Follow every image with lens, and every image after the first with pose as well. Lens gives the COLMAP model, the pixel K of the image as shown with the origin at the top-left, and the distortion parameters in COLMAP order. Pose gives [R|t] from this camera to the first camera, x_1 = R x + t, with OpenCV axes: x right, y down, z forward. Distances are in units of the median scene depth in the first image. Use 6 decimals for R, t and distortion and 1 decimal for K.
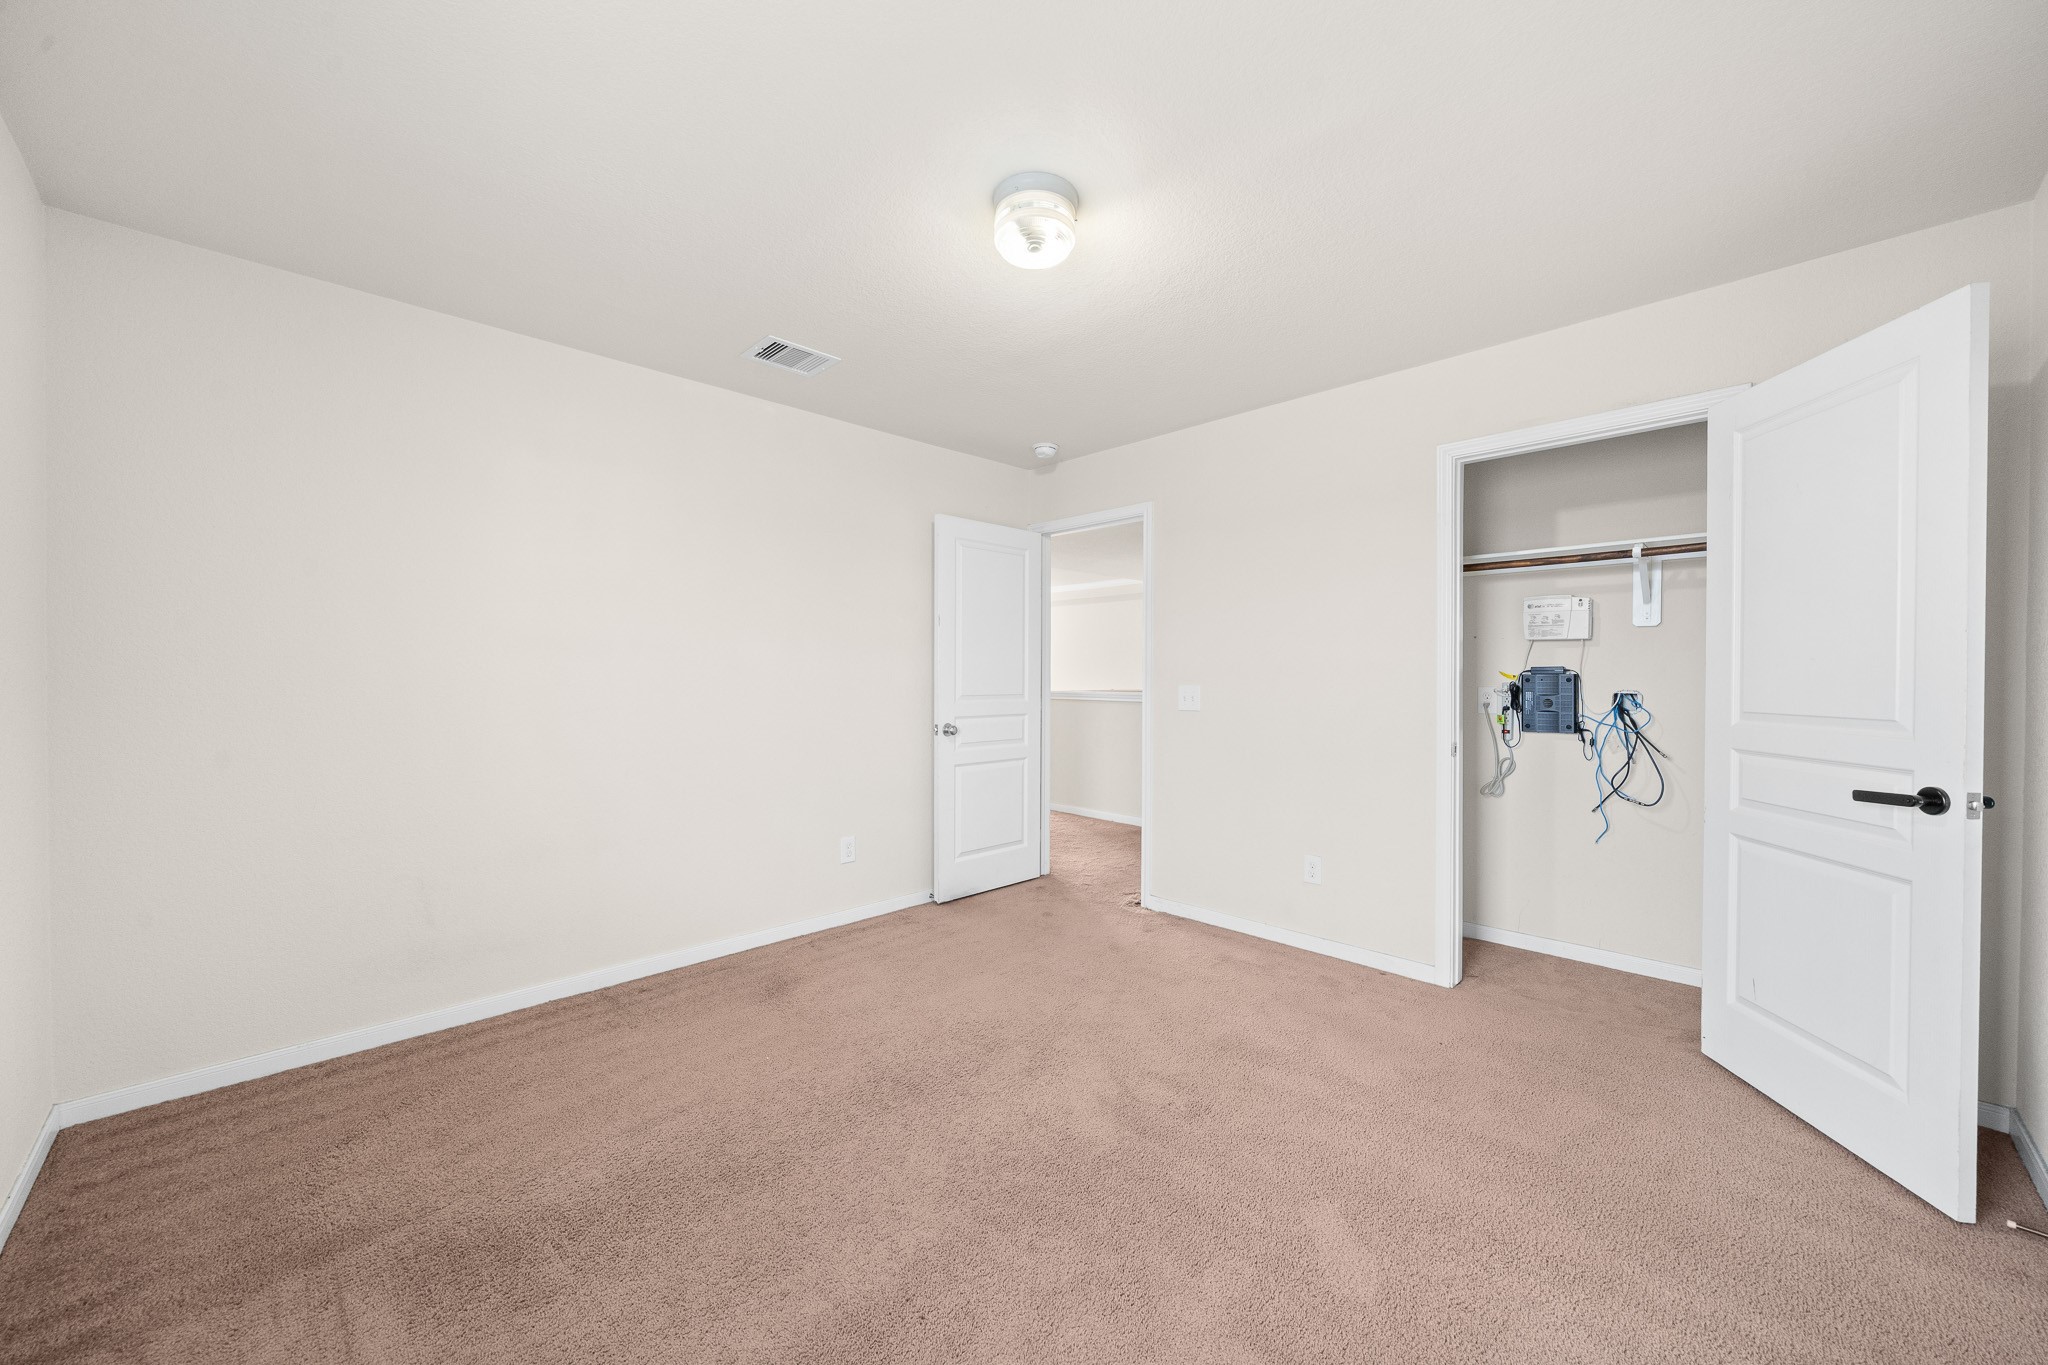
lens RADIAL K [[790.6, 0, 1035.5], [0, 790.6, 684.9], [0, 0, 1]] dist [-0.004097, 0.000505]
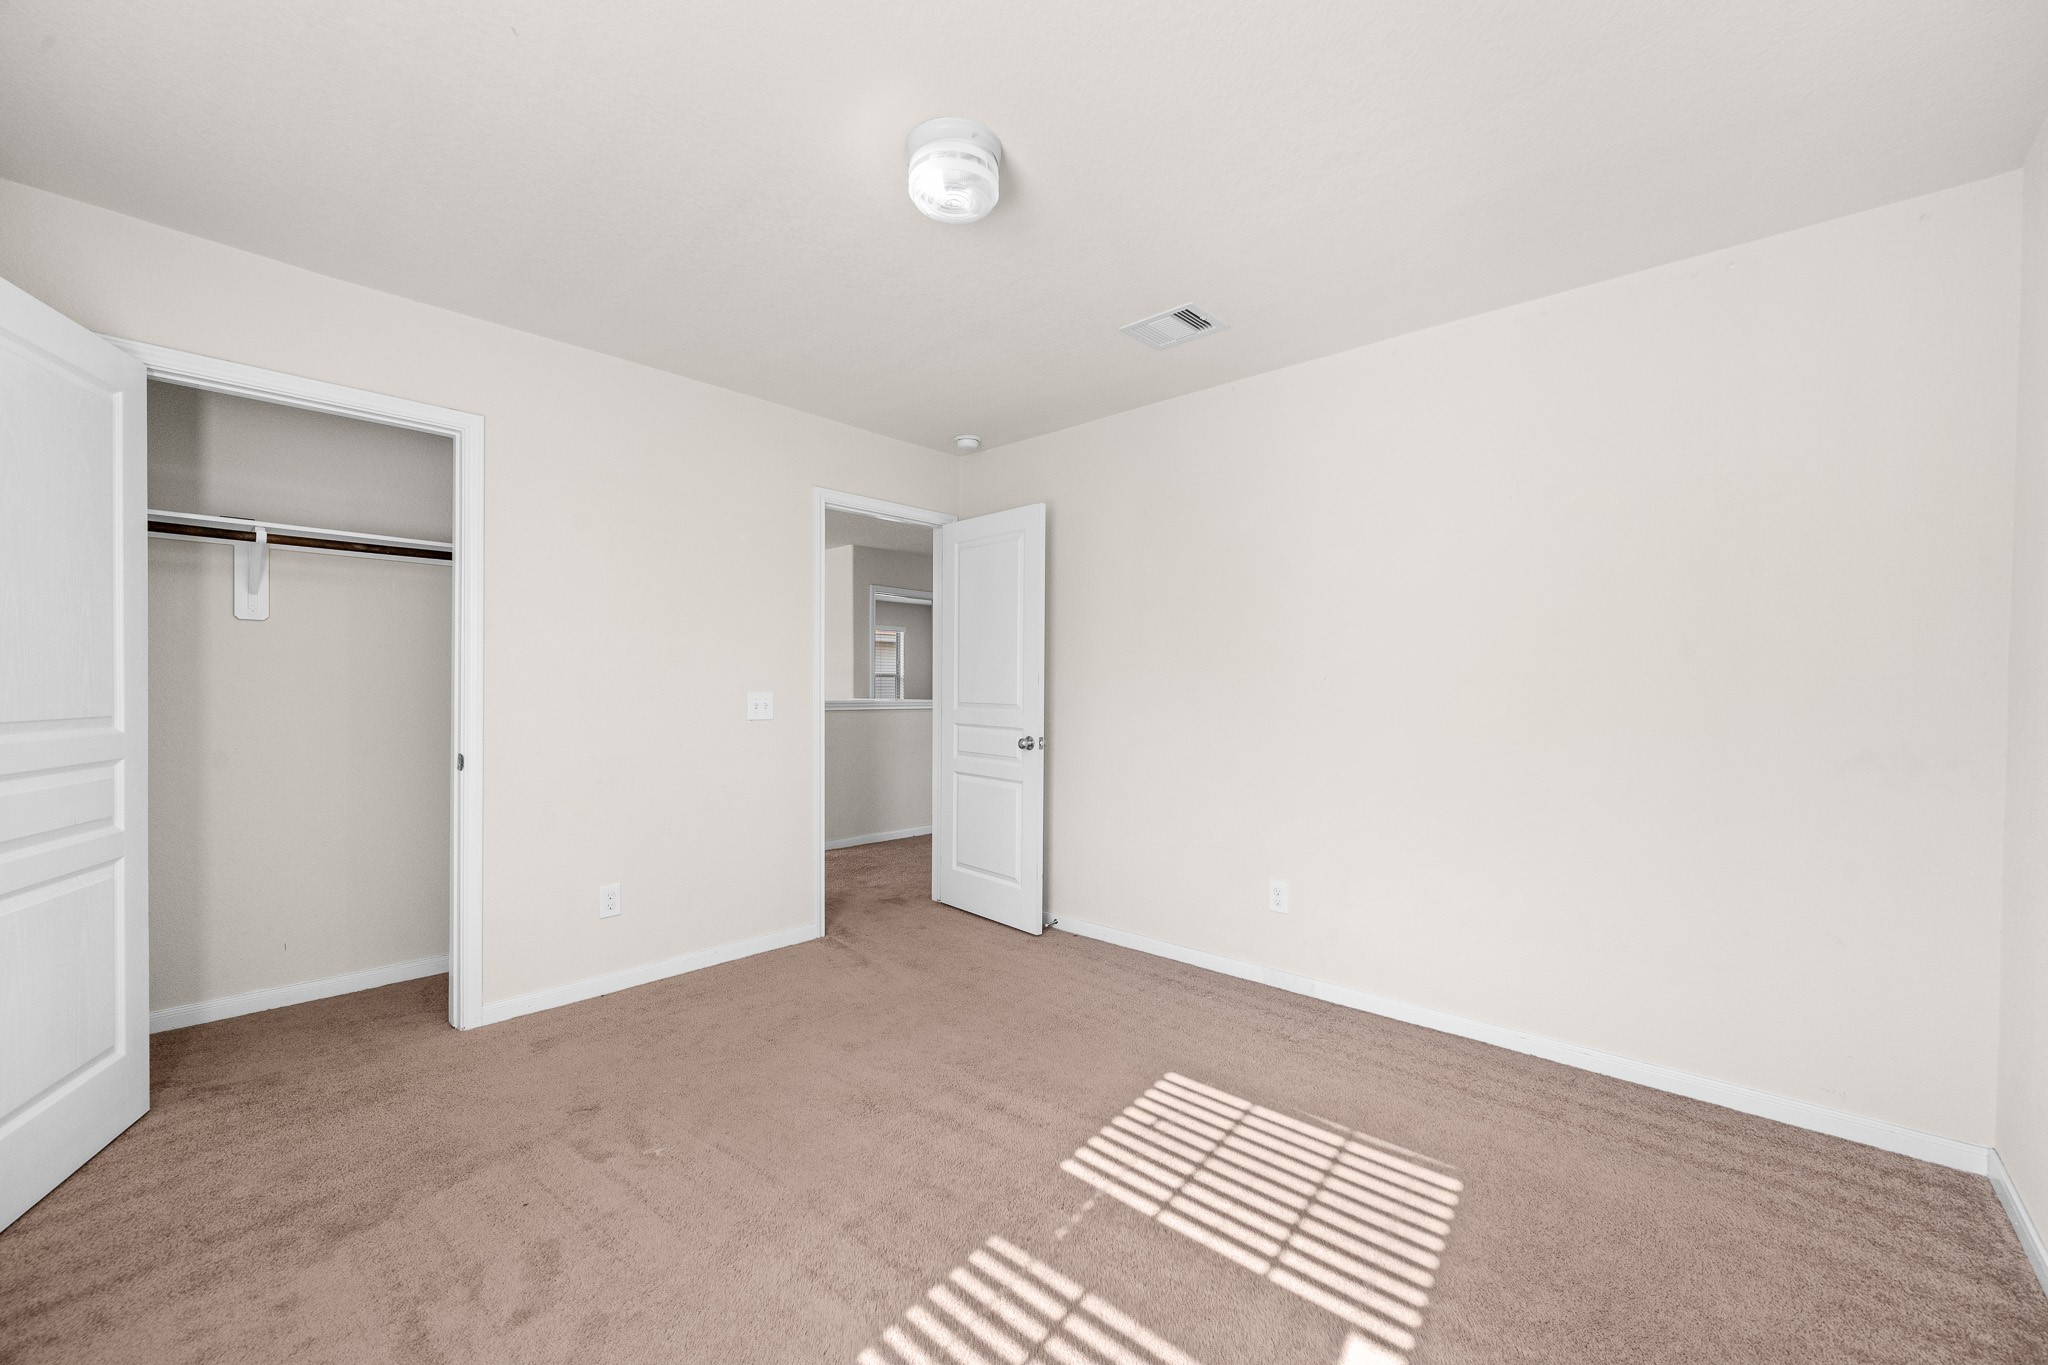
lens RADIAL K [[806.0, 0, 1034.9], [0, 806.0, 689.4], [0, 0, 1]] dist [-0.003546, 0.000019]
pose [[-0.009141, -0.001127, 0.999958, -0.236513], [-0.002439, 0.999996, 0.001105, -0.000406], [-0.999955, -0.002429, -0.009144, 0.224678]]
